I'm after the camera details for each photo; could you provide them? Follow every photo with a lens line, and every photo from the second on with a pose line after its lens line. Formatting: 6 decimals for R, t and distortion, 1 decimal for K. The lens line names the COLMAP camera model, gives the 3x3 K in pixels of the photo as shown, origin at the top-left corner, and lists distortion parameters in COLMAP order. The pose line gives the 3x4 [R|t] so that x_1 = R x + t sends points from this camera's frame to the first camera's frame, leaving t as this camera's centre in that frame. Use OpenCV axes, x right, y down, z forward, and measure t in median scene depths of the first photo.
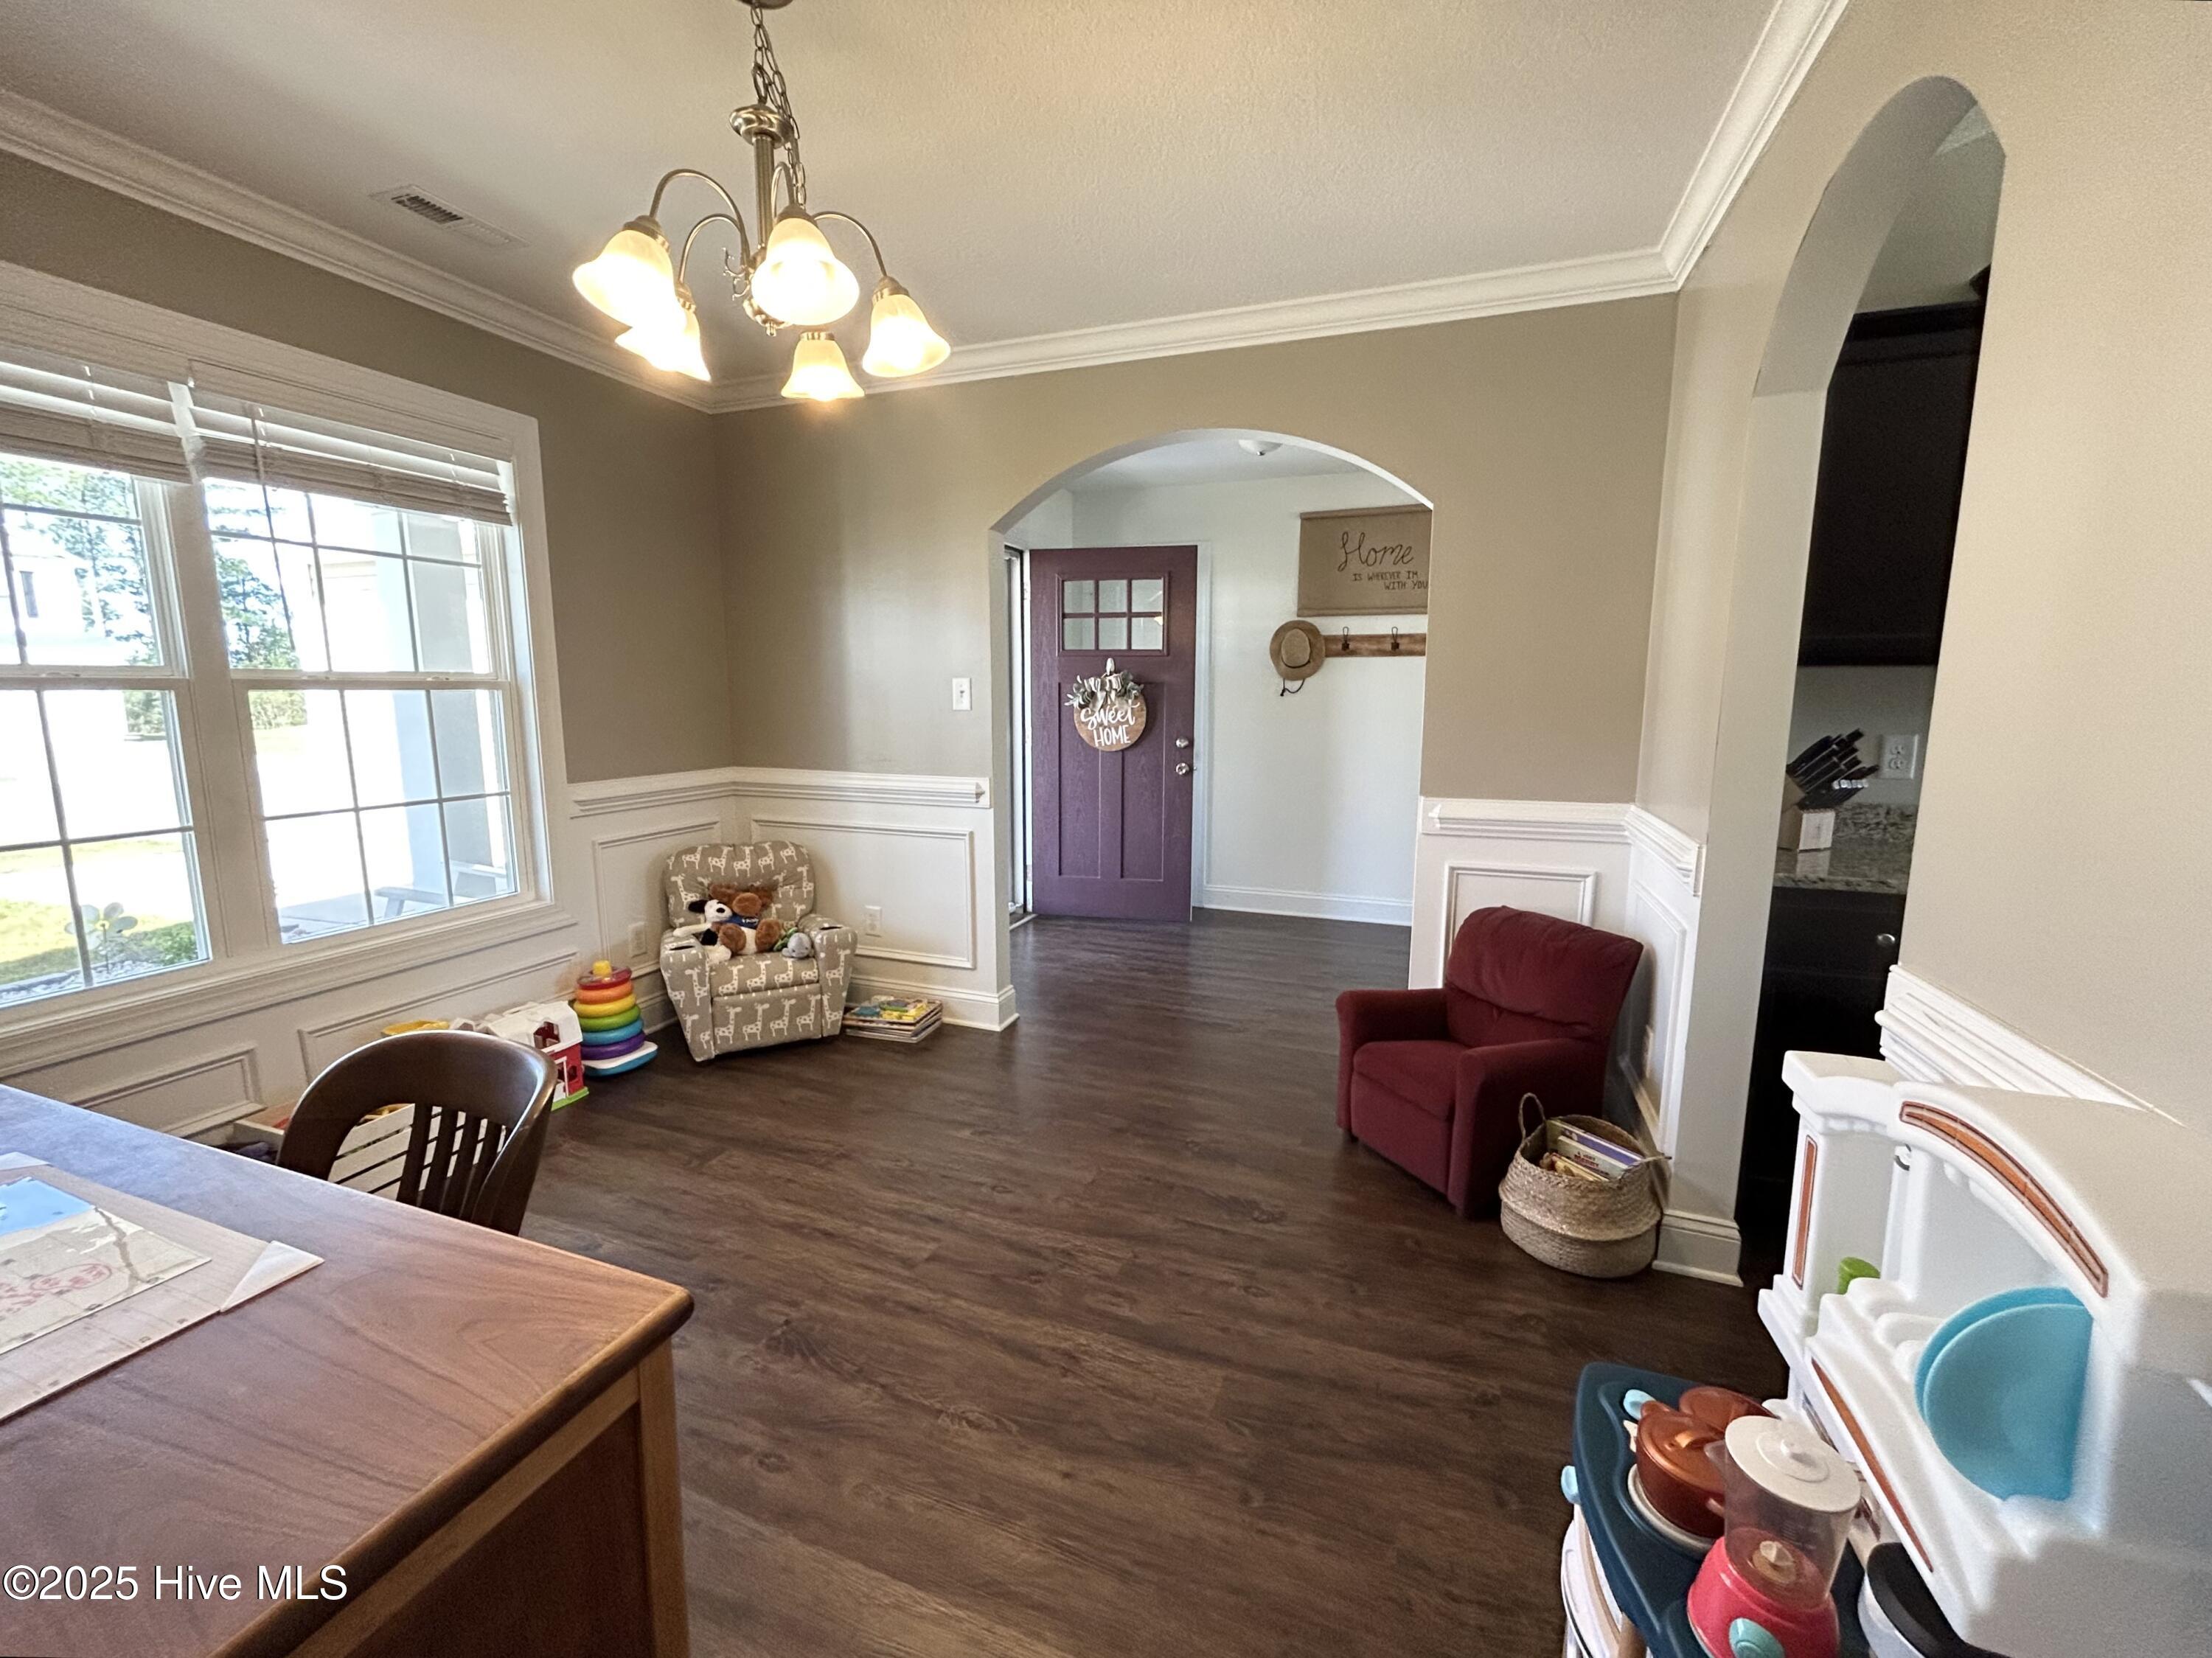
lens RADIAL K [[897.0, 0, 1103.8], [0, 897.0, 820.1], [0, 0, 1]] dist [0.004316, 0.001503]
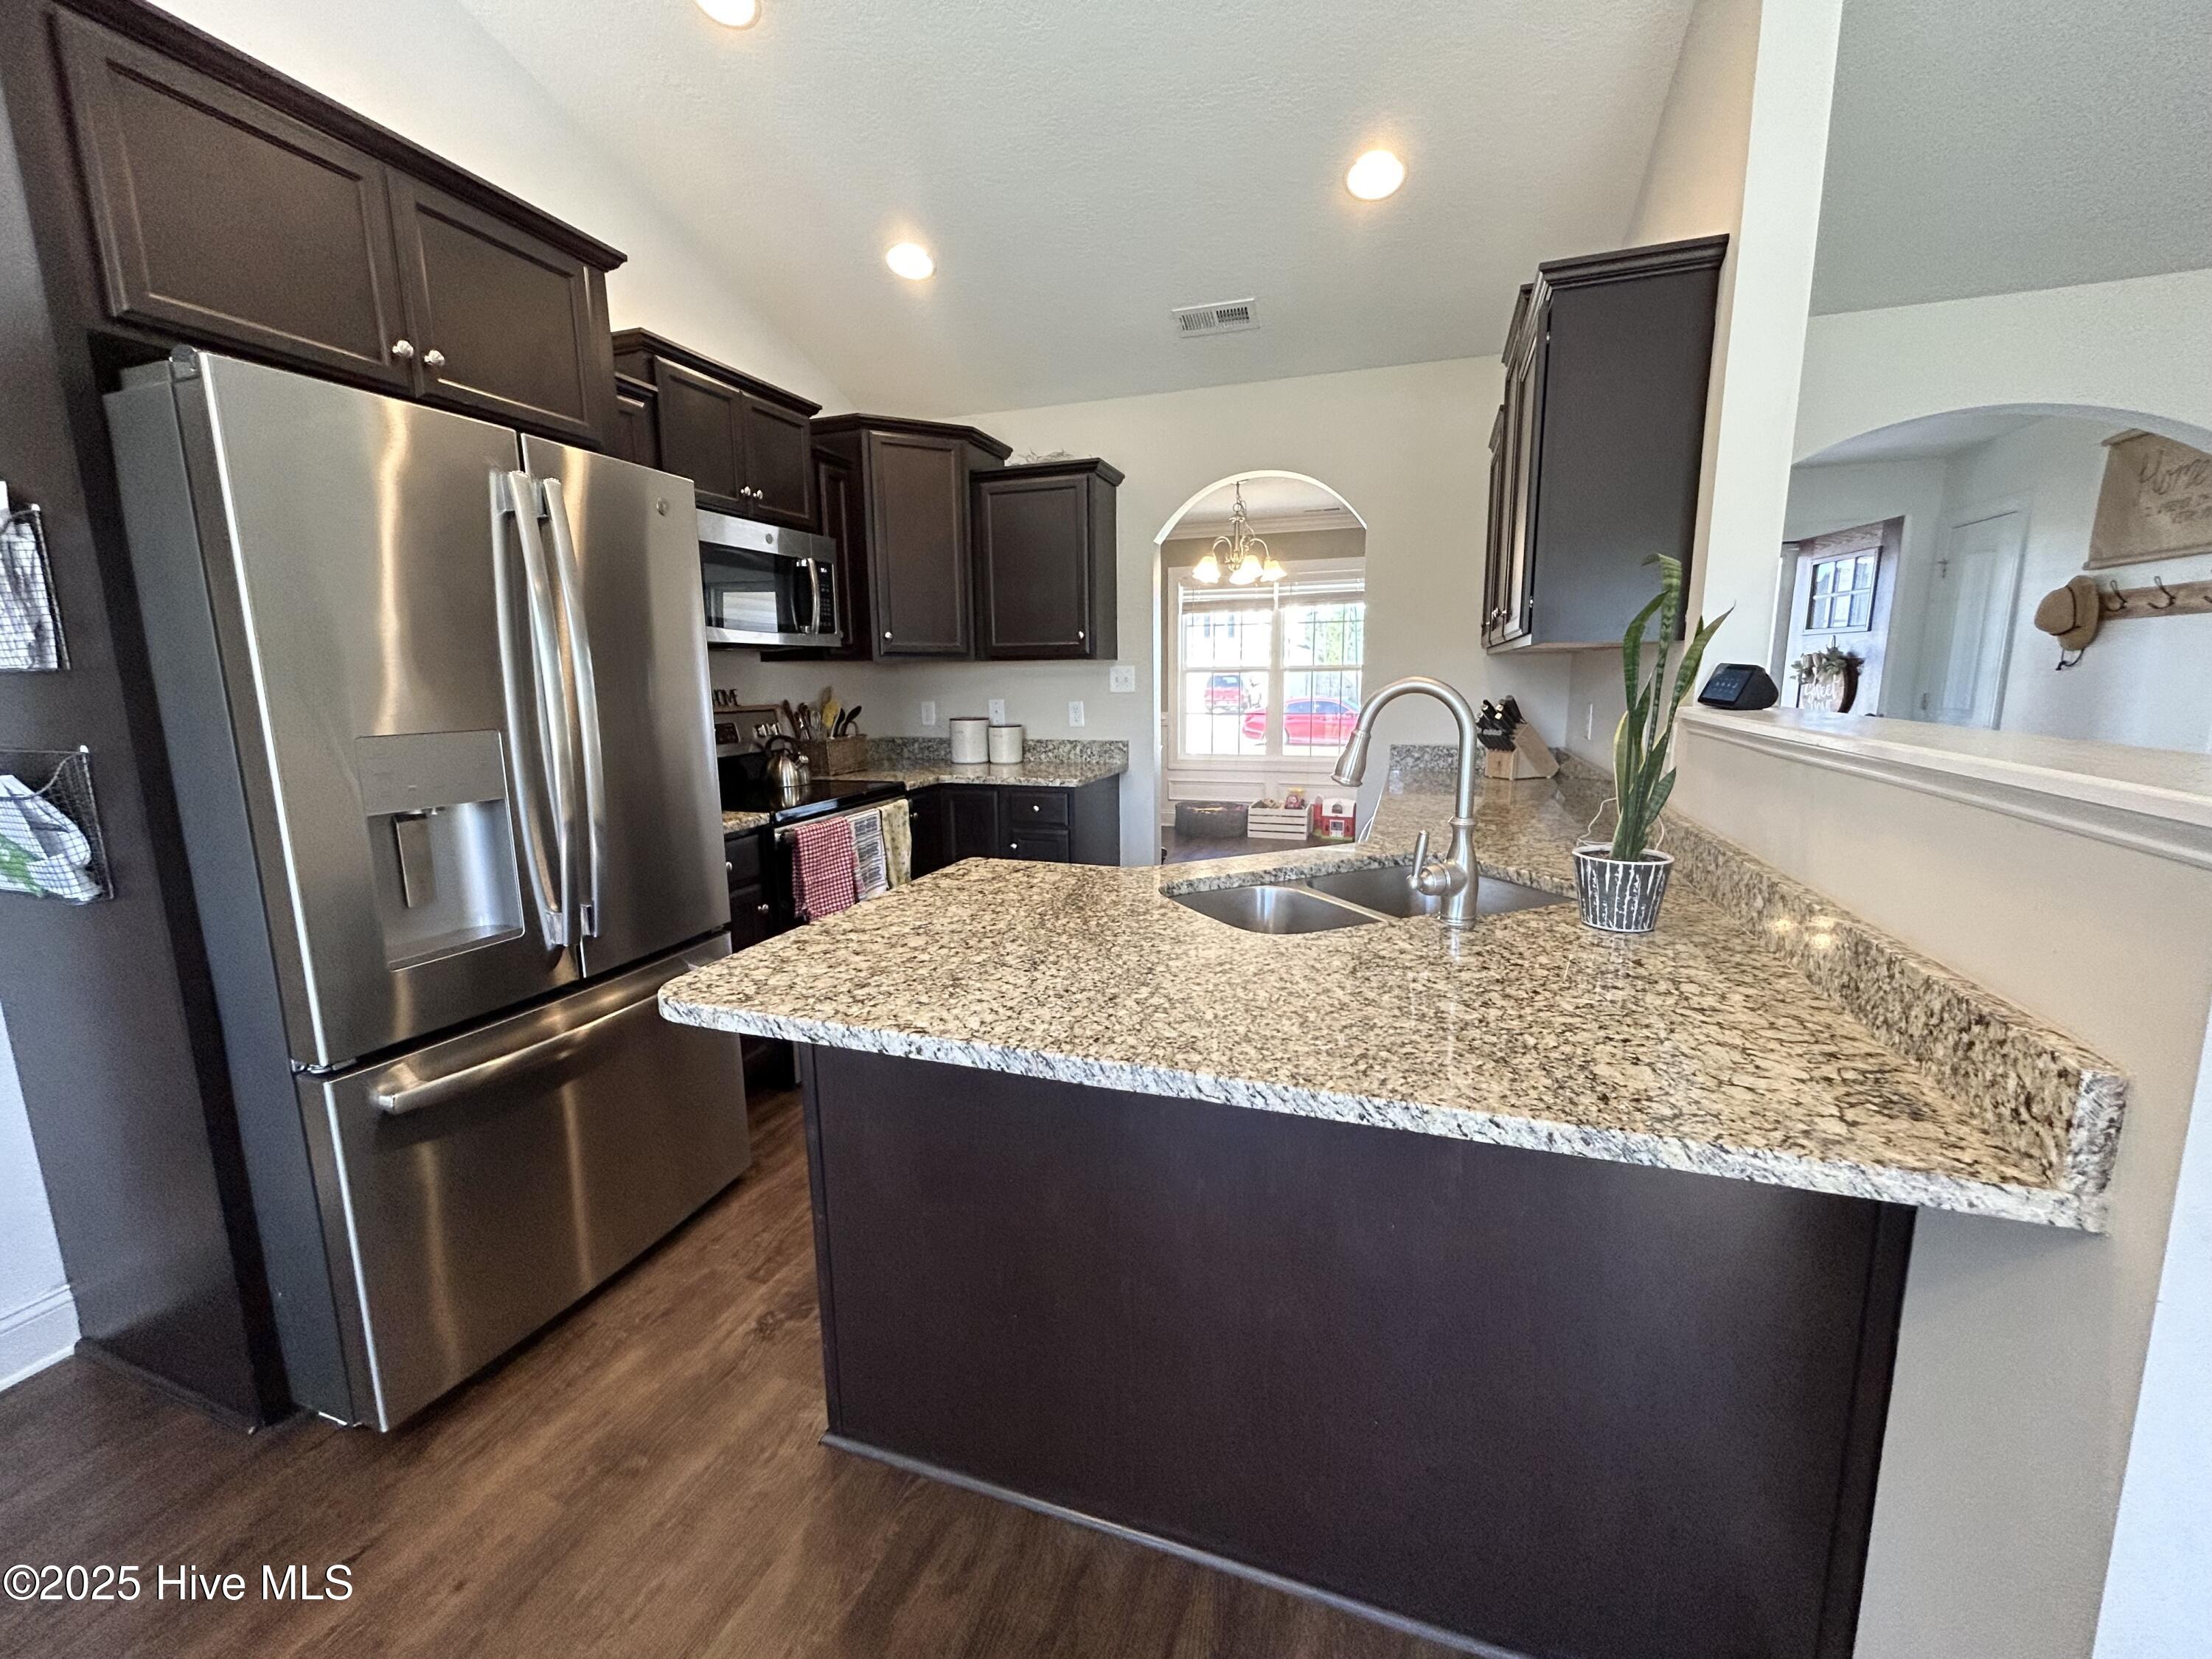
lens RADIAL K [[897.1, 0, 1105.7], [0, 897.1, 824.0], [0, 0, 1]] dist [0.004316, 0.001503]
pose [[0.014624, 0.172958, -0.984821, 1.036747], [-0.130991, 0.976769, 0.169599, -0.027749], [0.991276, 0.126523, 0.036940, 0.133334]]
